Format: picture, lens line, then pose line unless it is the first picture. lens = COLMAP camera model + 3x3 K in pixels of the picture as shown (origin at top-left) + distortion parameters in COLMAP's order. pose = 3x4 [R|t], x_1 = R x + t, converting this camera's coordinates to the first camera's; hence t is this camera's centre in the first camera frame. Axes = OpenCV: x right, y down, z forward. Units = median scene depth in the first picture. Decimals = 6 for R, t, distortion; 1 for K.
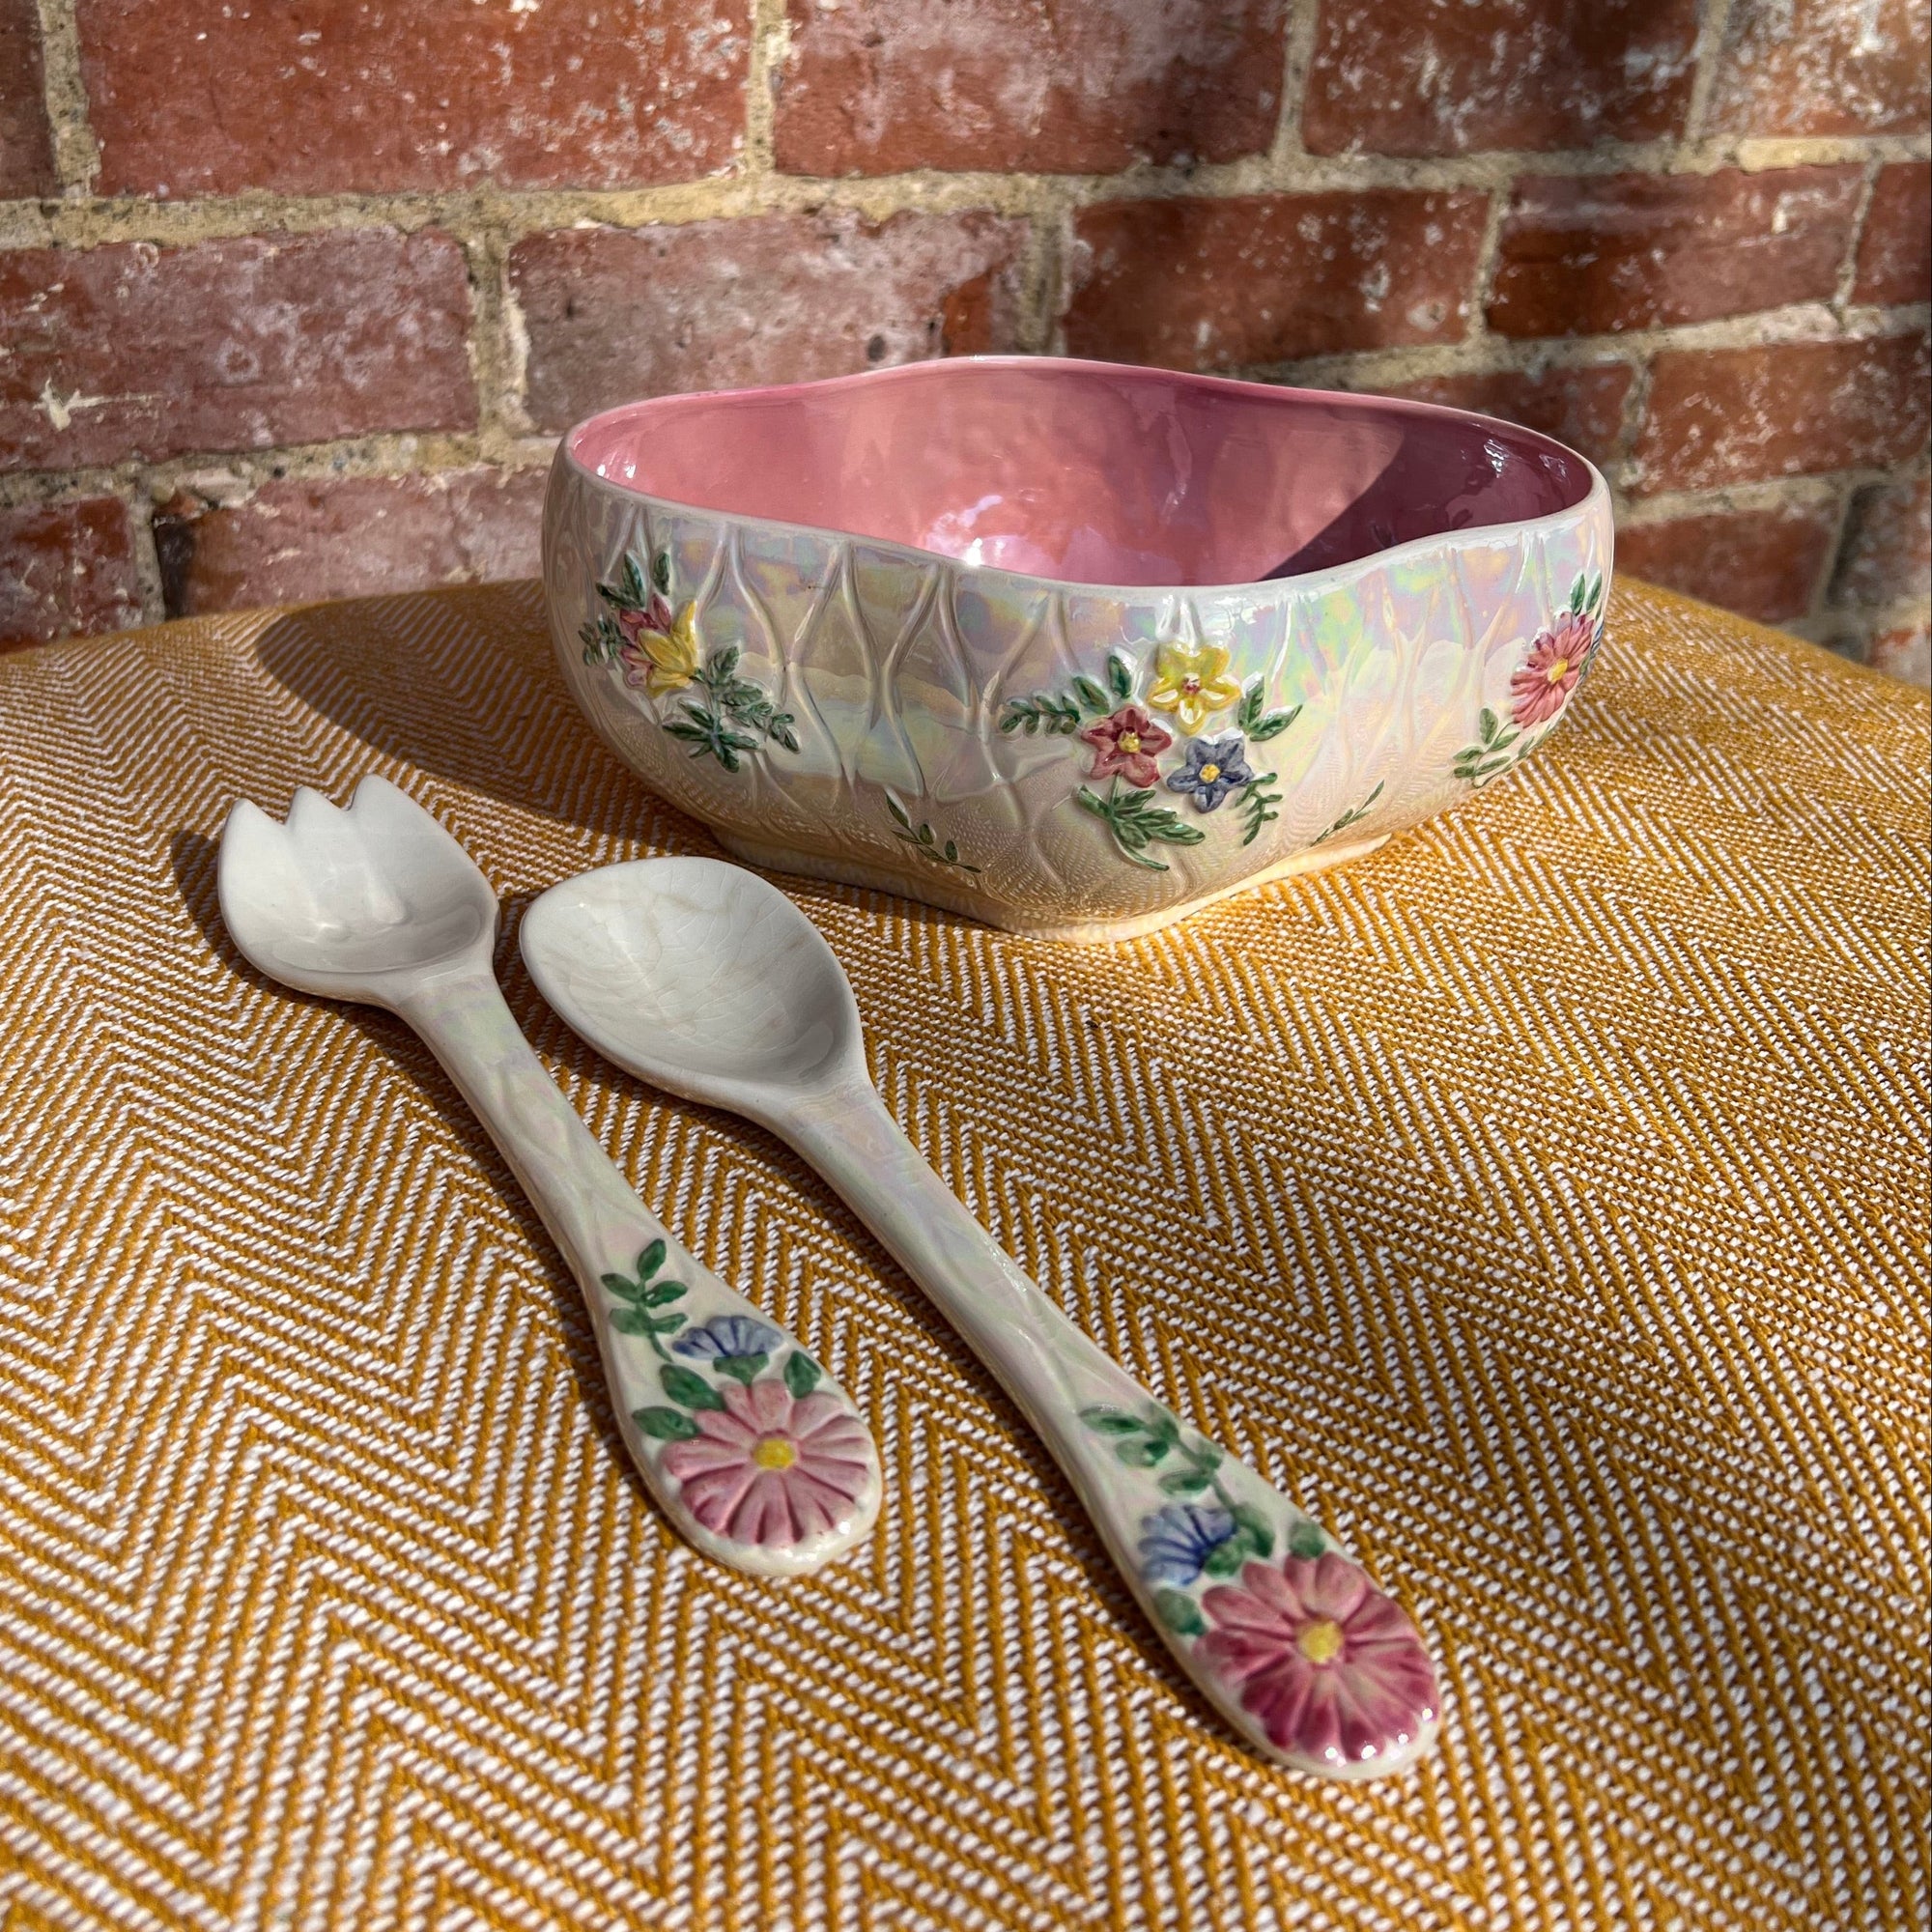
lens RADIAL K [[2100.8, 0, 903.5], [0, 2100.8, 818.7], [0, 0, 1]] dist [0.070620, -0.167566]
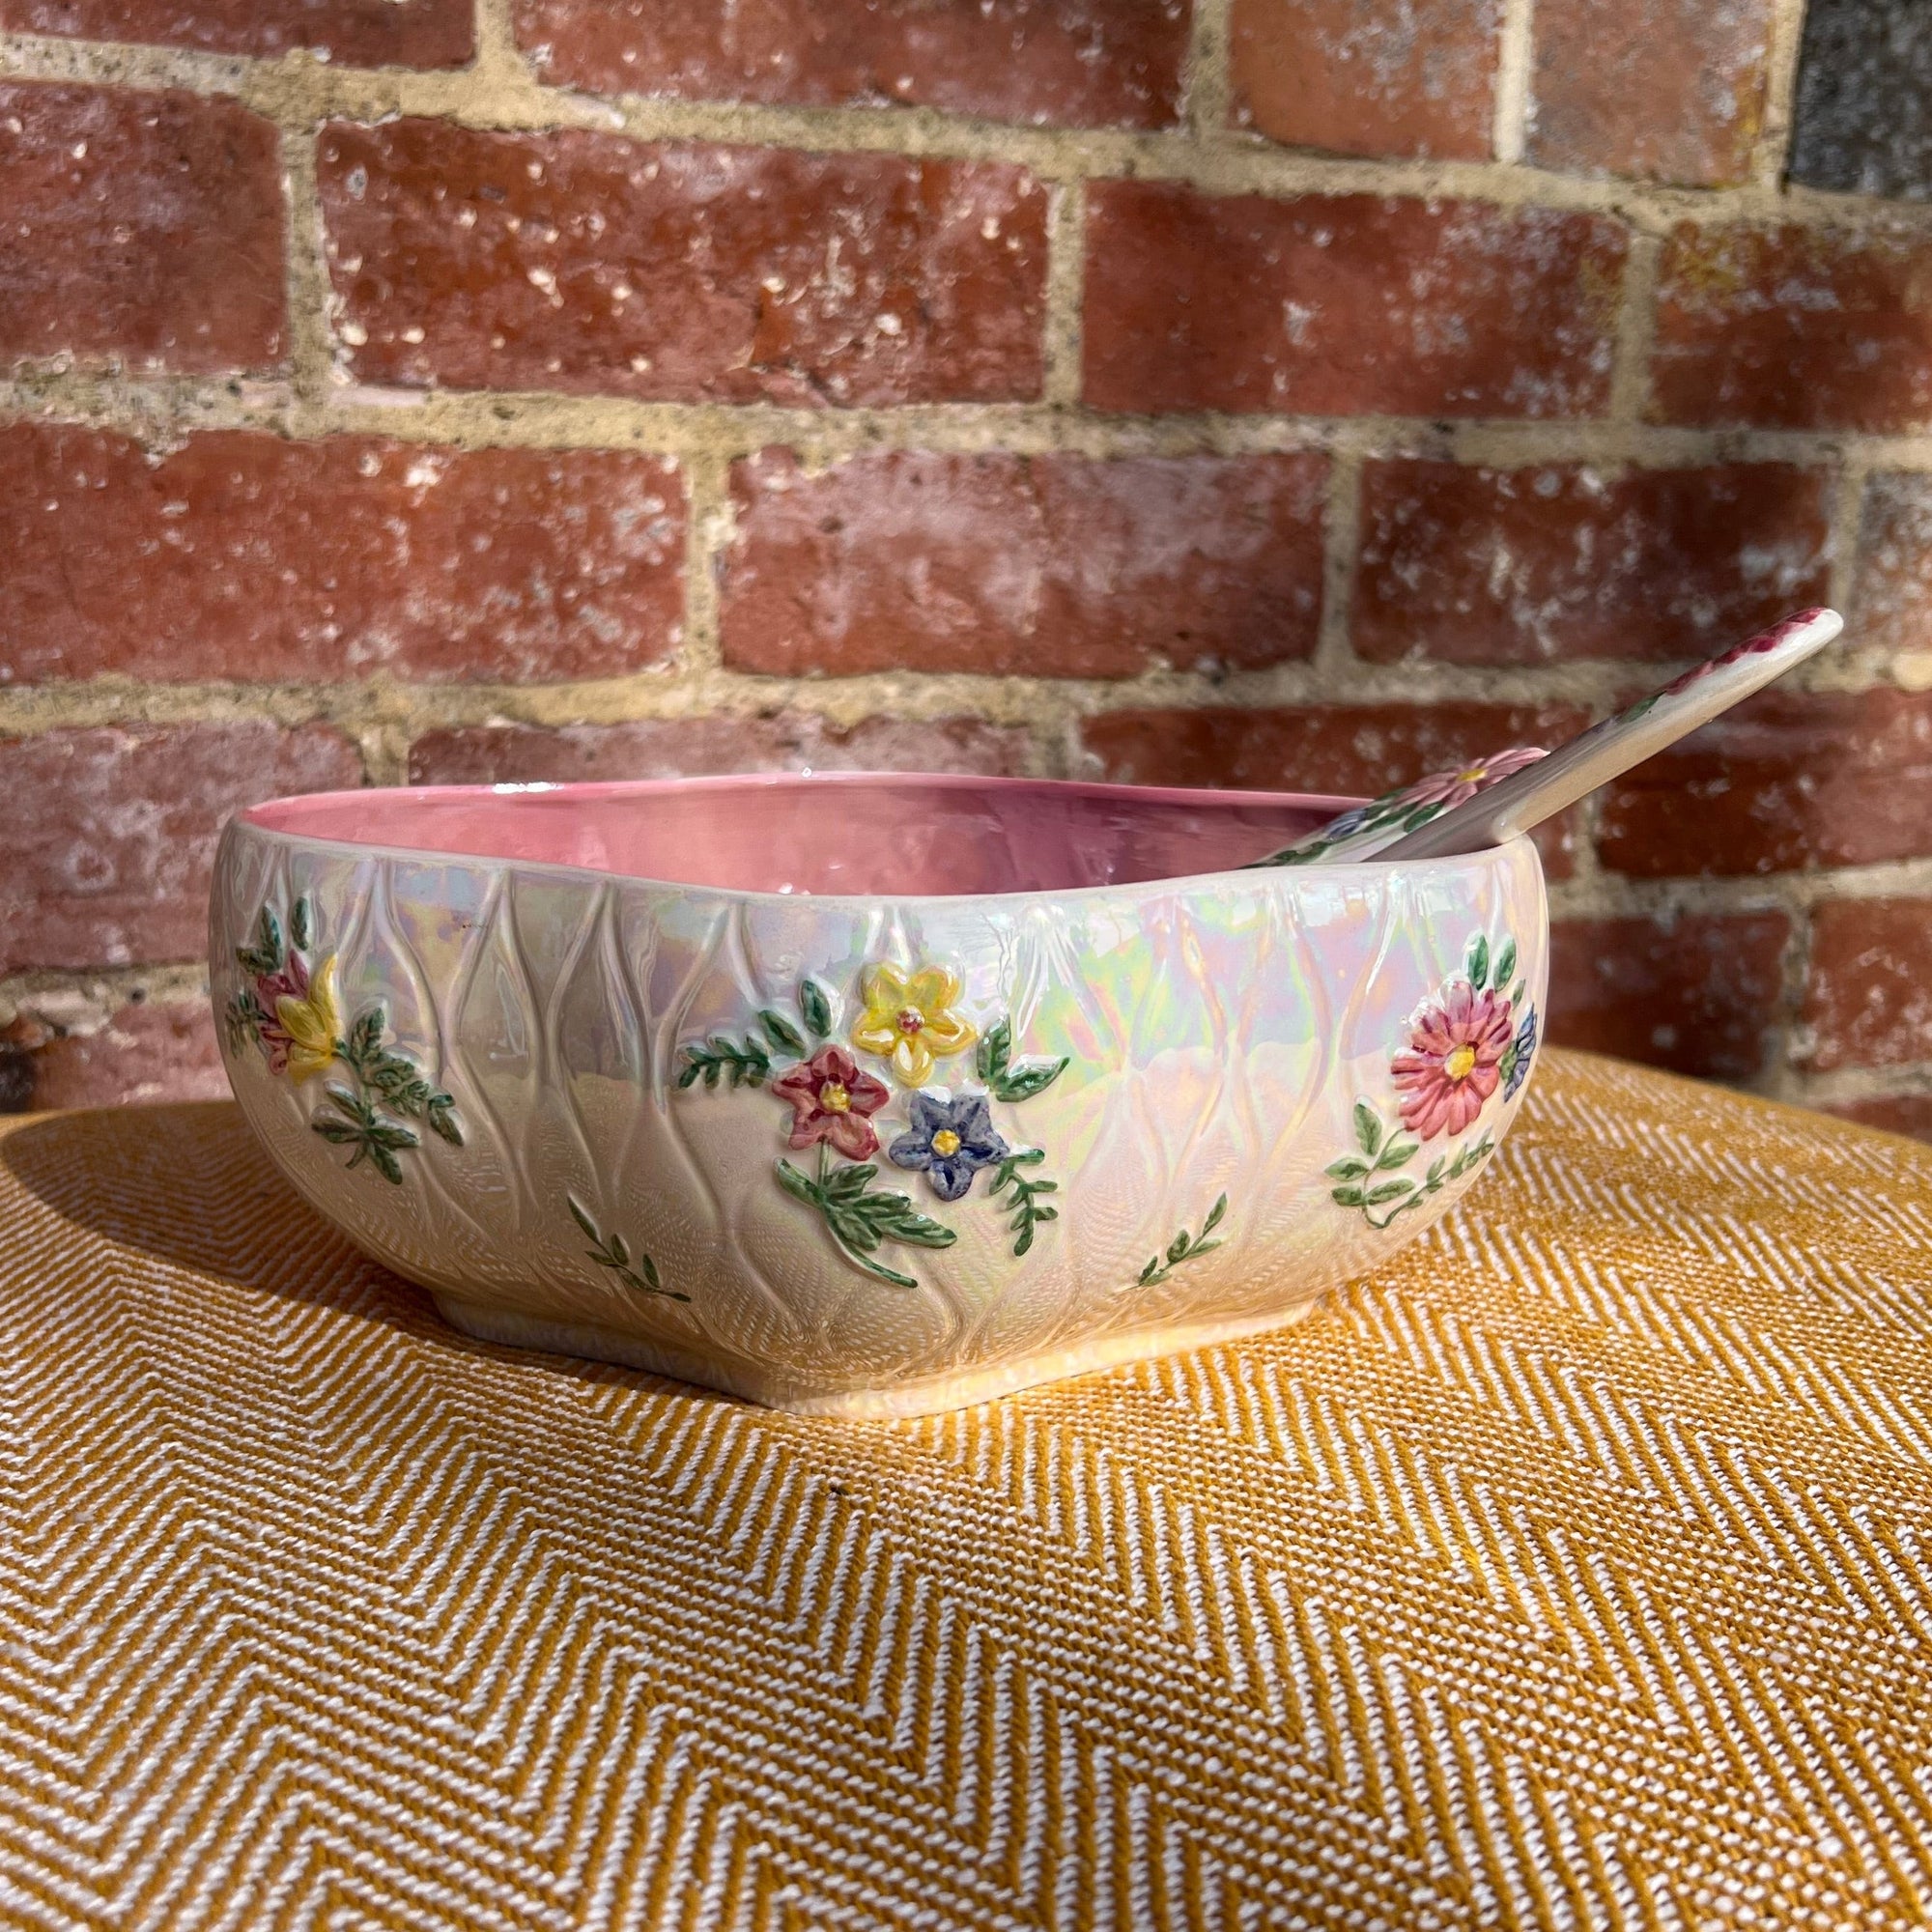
lens RADIAL K [[2335.8, 0, 907.3], [0, 2335.8, 1115.1], [0, 0, 1]] dist [0.096933, -0.267007]
pose [[0.995408, -0.007210, -0.095456, 0.213904], [-0.011847, 0.980216, -0.197577, 0.137062], [0.094992, 0.197801, 0.975629, 0.169216]]
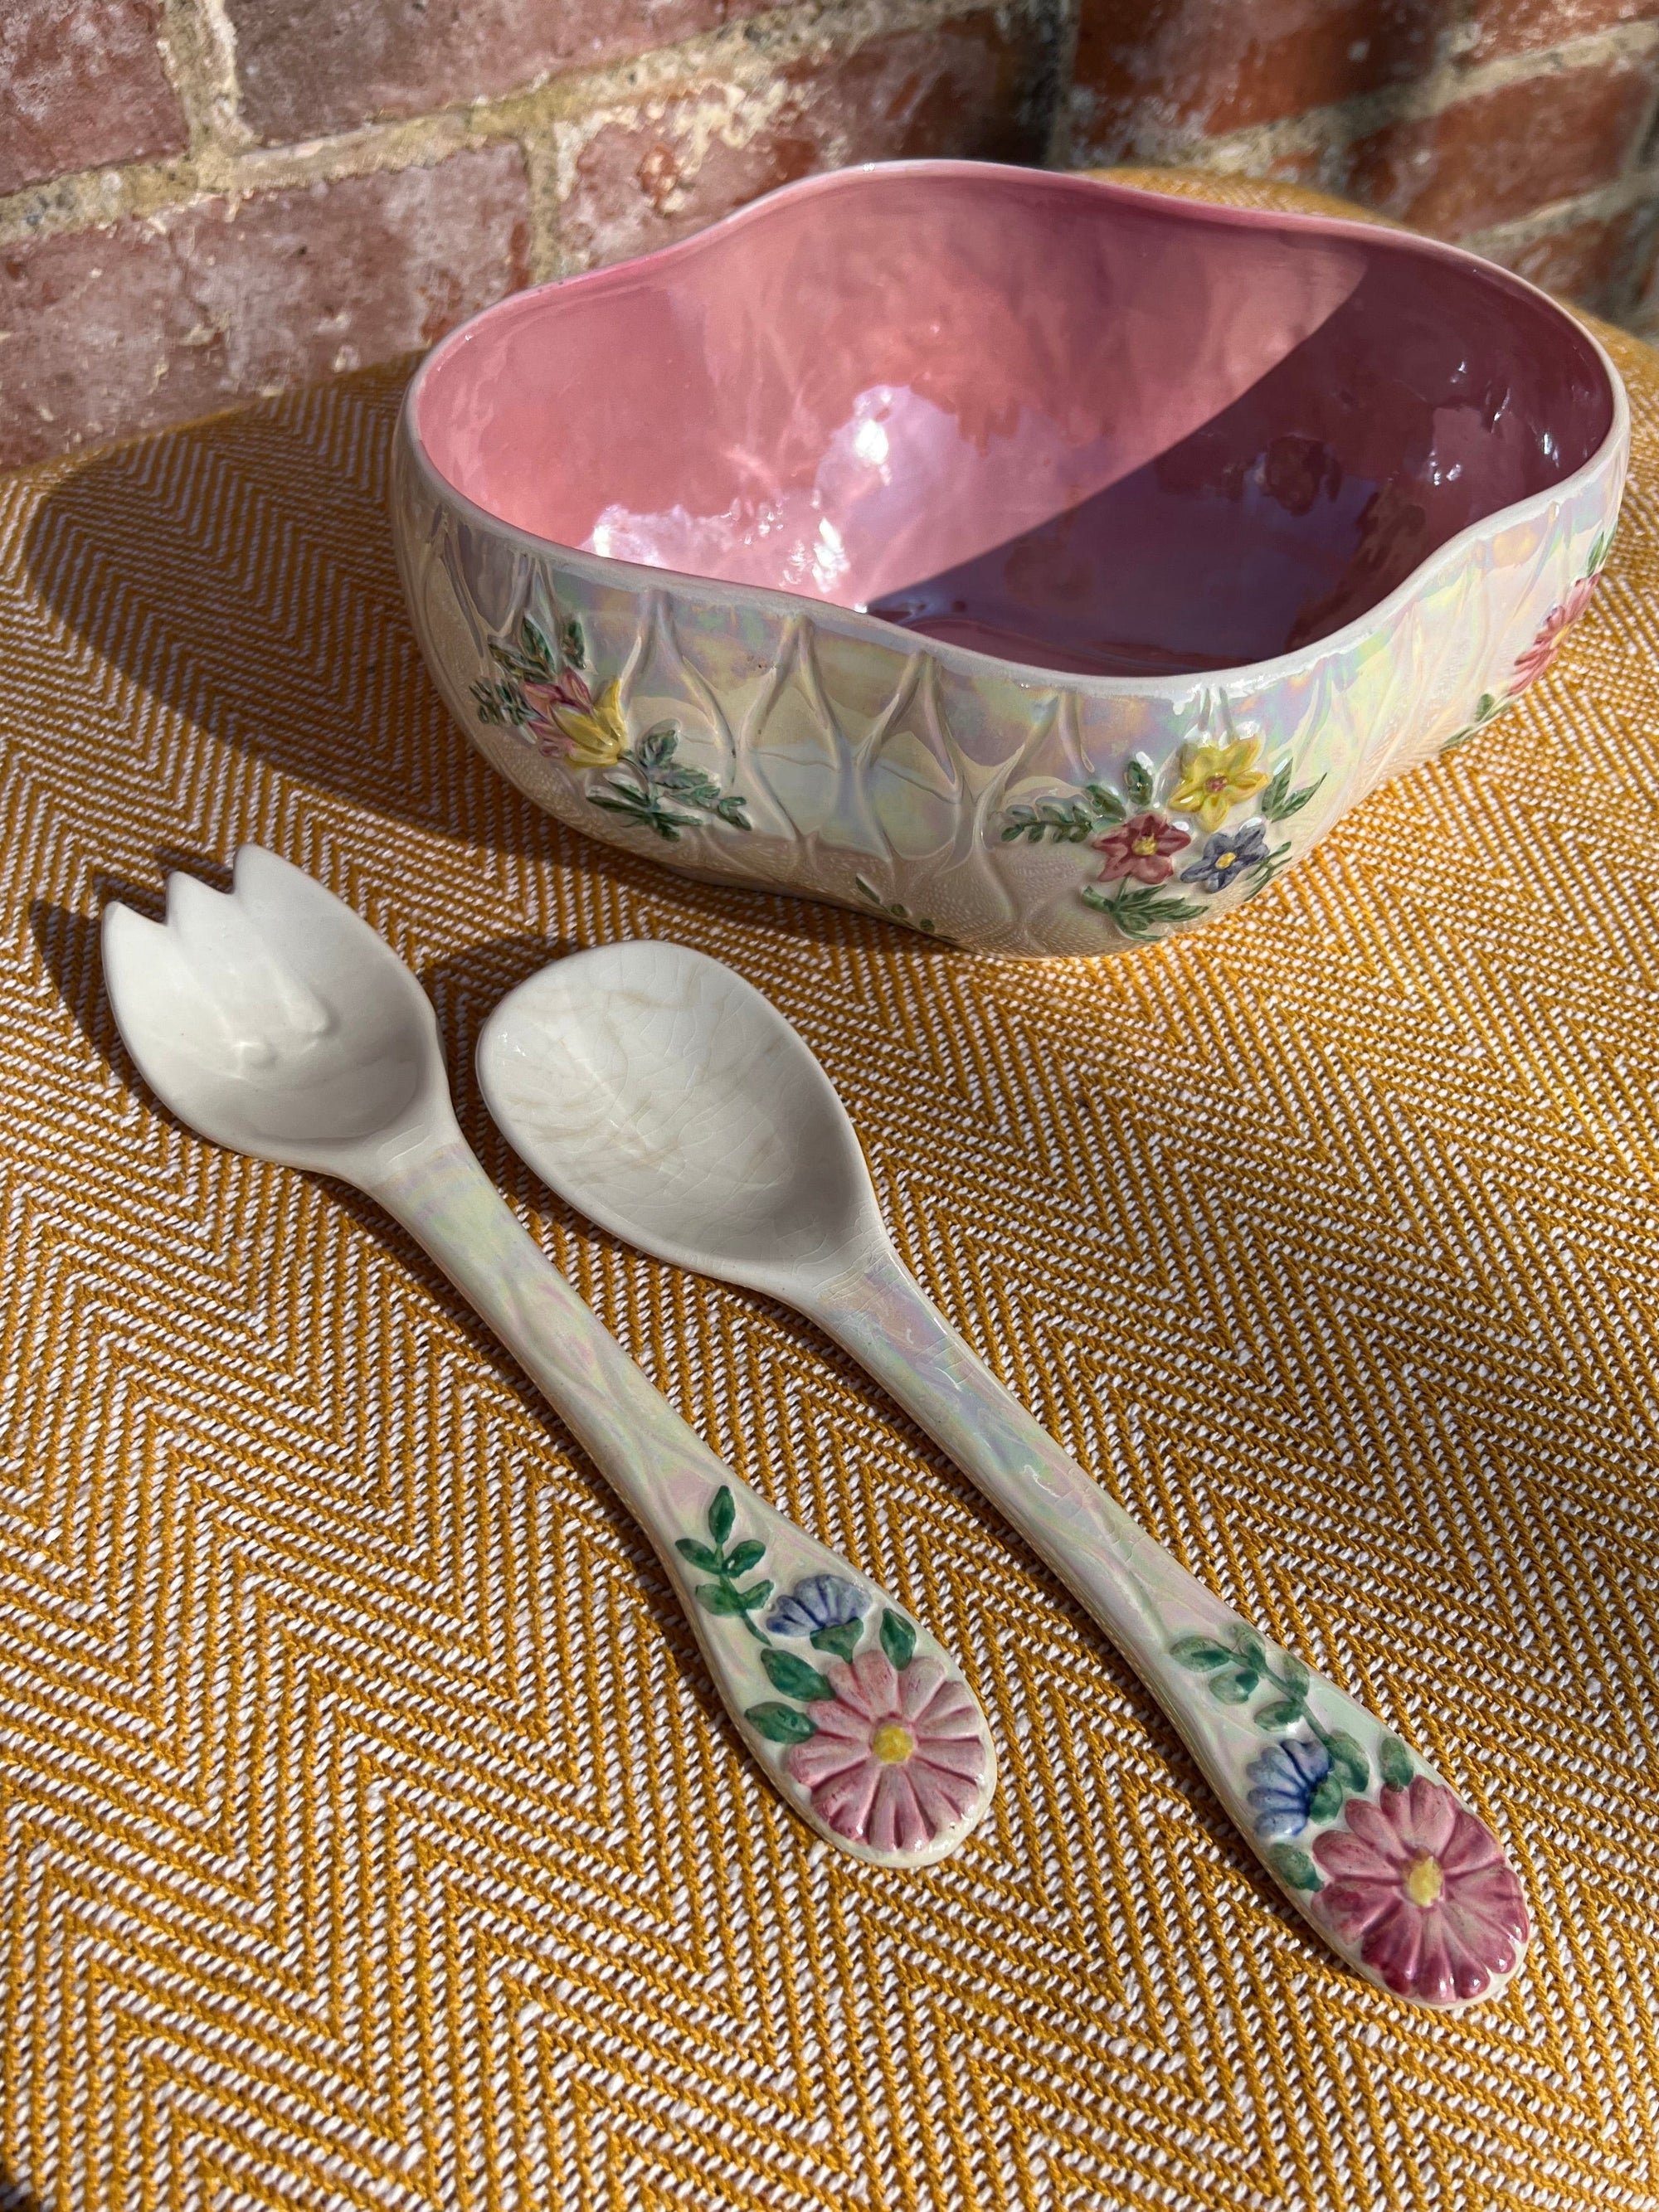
lens RADIAL K [[1882.7, 0, 877.3], [0, 1882.7, 1239.6], [0, 0, 1]] dist [0.044671, -0.077596]
pose [[0.989791, -0.110087, 0.090524, -0.095728], [0.055633, 0.883171, 0.465739, -0.267144], [-0.131220, -0.455949, 0.880280, 0.228732]]
